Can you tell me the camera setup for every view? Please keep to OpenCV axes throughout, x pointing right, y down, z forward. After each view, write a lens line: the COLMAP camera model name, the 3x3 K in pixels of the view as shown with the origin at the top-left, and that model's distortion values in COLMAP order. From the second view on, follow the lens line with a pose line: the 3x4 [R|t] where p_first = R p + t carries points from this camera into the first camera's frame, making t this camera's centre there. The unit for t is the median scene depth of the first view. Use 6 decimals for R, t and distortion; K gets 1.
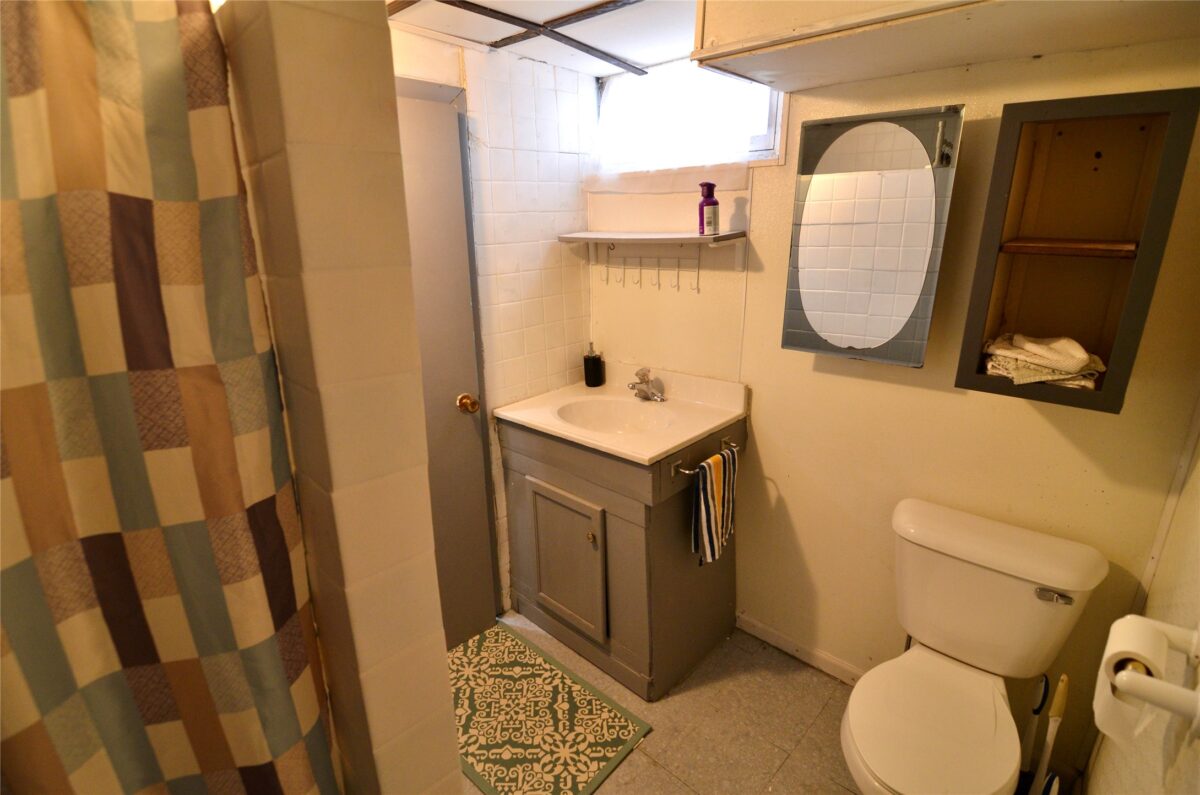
lens RADIAL K [[570.2, 0, 600.0], [0, 570.2, 397.5], [0, 0, 1]] dist [-0.000321, -0.000037]
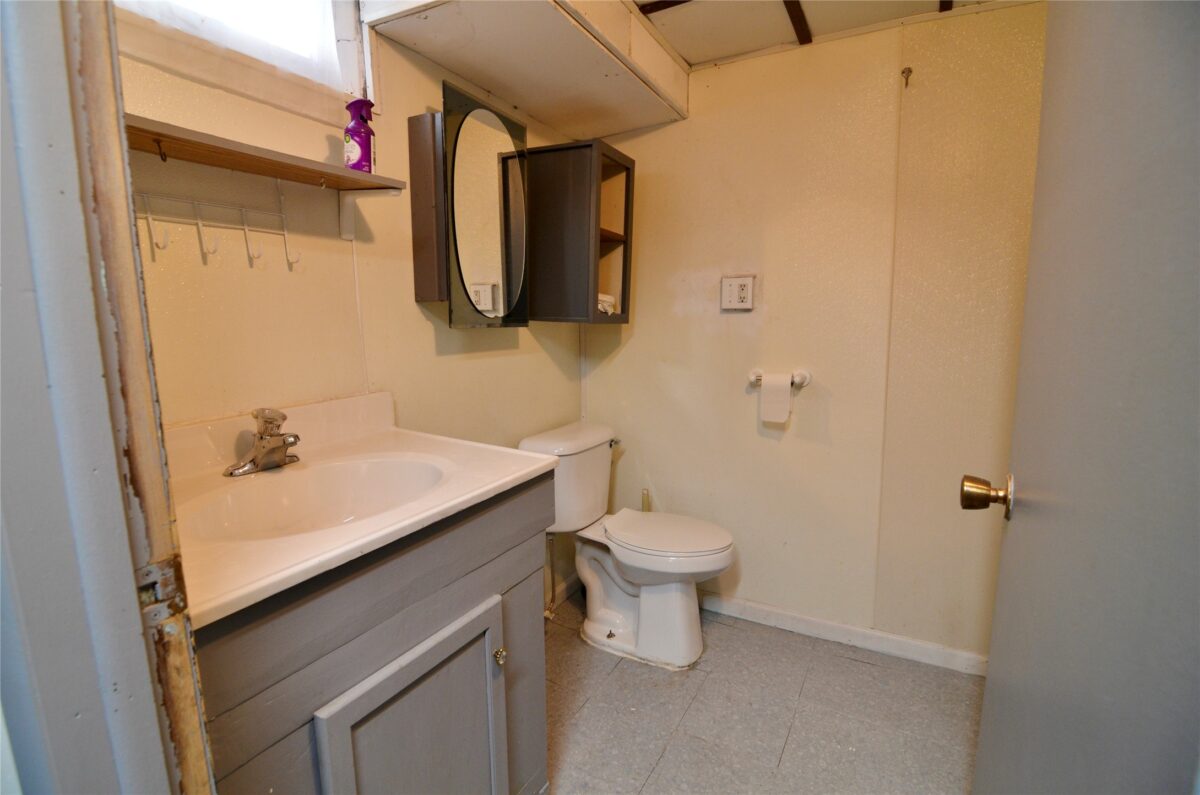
lens RADIAL K [[570.2, 0, 600.0], [0, 570.2, 397.5], [0, 0, 1]] dist [-0.000321, -0.000037]
pose [[-0.245591, -0.129647, 0.960665, -0.581855], [0.286046, 0.937195, 0.199607, -0.091496], [-0.926209, 0.323816, -0.193082, 0.961465]]
